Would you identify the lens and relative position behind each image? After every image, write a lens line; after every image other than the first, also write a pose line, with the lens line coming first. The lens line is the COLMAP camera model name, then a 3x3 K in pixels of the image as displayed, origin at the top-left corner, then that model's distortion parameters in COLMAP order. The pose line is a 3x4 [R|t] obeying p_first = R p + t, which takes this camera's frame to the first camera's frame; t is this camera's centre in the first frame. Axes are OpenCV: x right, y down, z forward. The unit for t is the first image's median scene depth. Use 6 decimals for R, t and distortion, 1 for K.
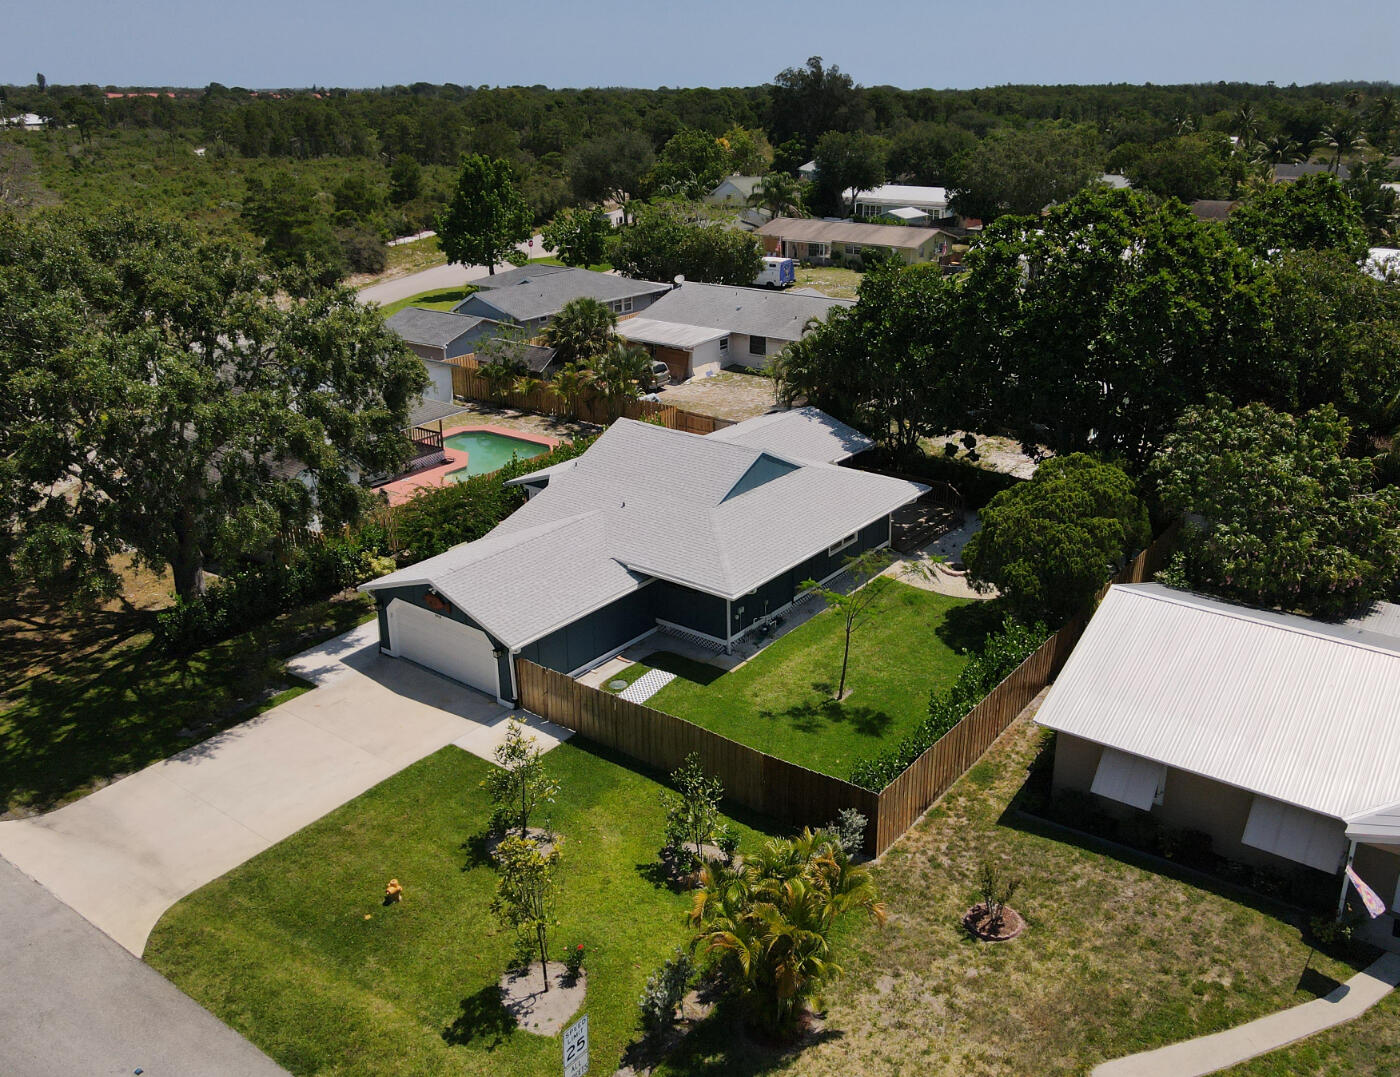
lens RADIAL K [[1175.5, 0, 742.6], [0, 1175.5, 501.5], [0, 0, 1]] dist [-0.018560, 0.077230]
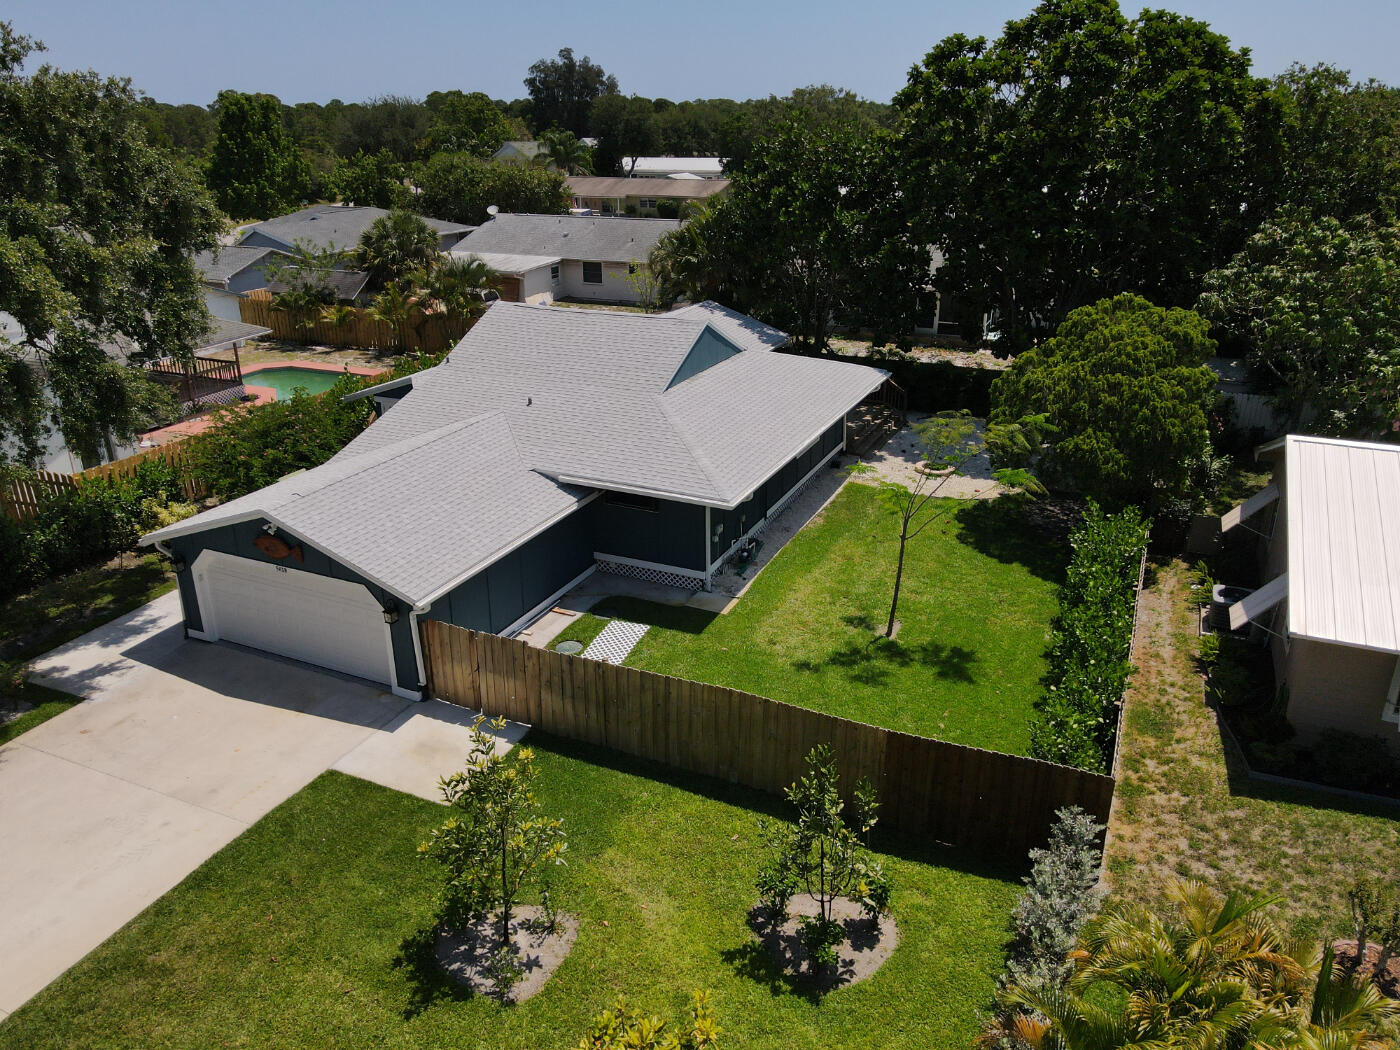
lens RADIAL K [[1020.4, 0, 700.0], [0, 1020.4, 525.0], [0, 0, 1]] dist [0.004099, 0.026548]
pose [[0.979978, -0.078315, 0.183058, -0.133399], [0.070709, 0.996355, 0.047724, 0.062081], [-0.186128, -0.033824, 0.981943, 0.405825]]
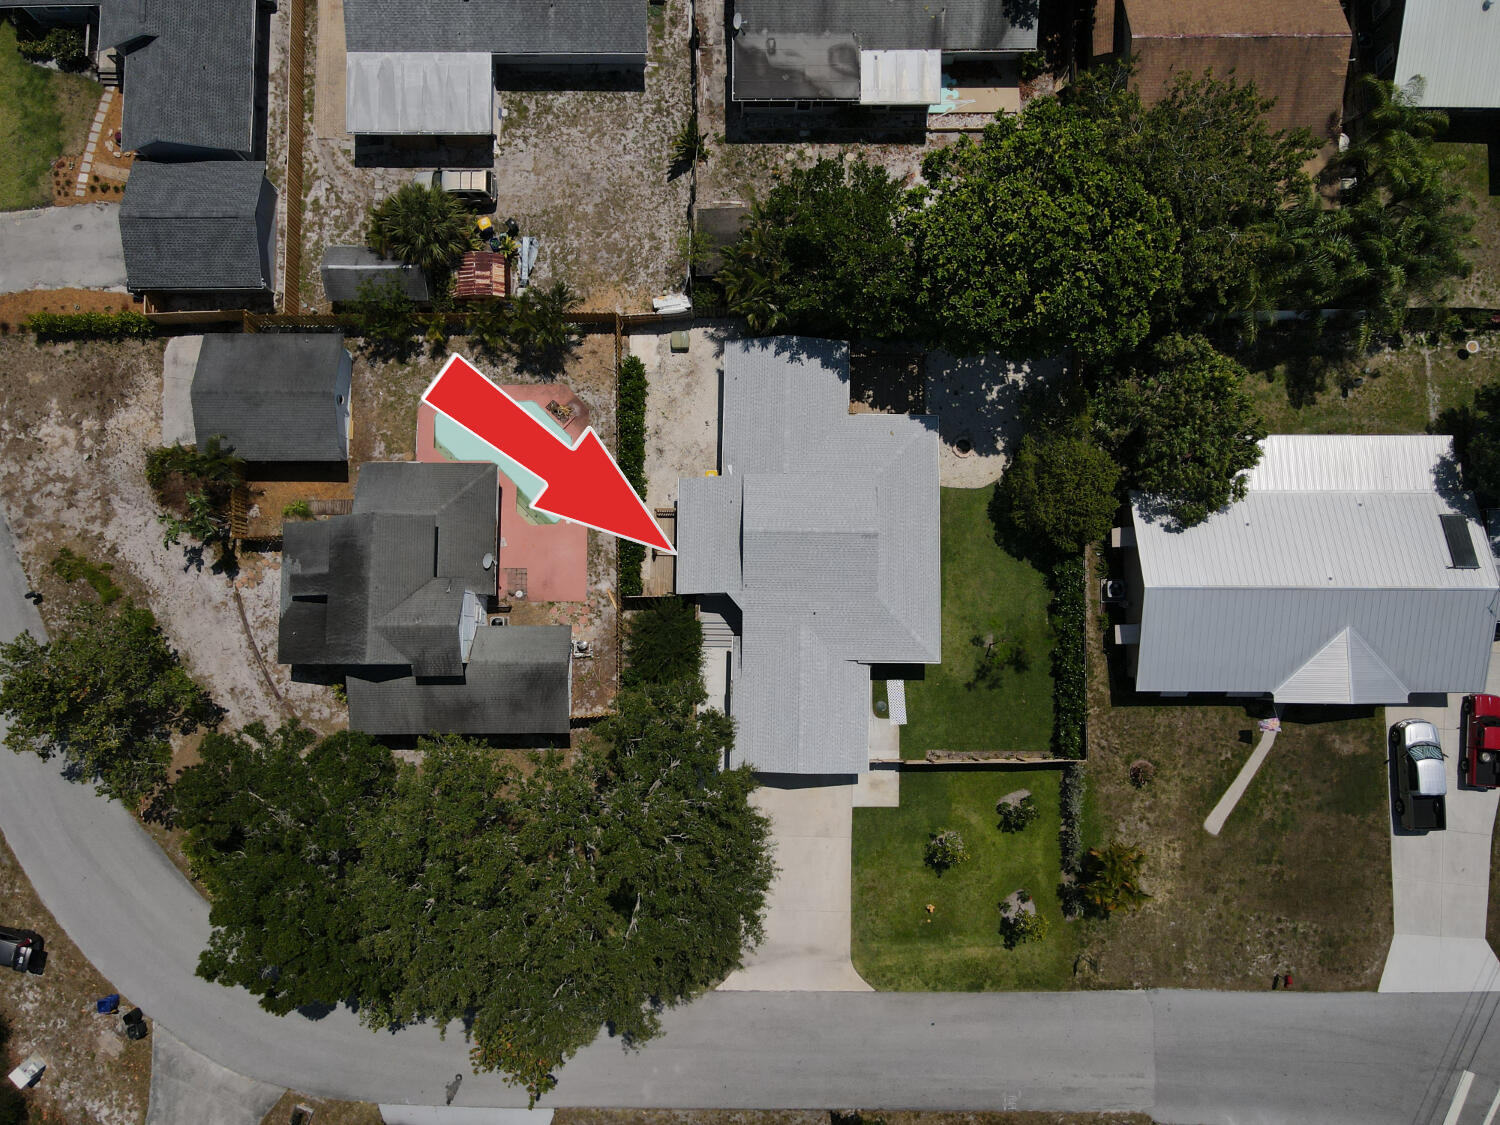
lens RADIAL K [[1090.4, 0, 742.2], [0, 1090.4, 560.0], [0, 0, 1]] dist [0.011615, -0.007765]
pose [[0.817050, -0.573656, 0.057855, -0.242277], [0.194016, 0.368044, 0.909341, -1.436017], [-0.542942, -0.731753, 0.412009, 0.596937]]
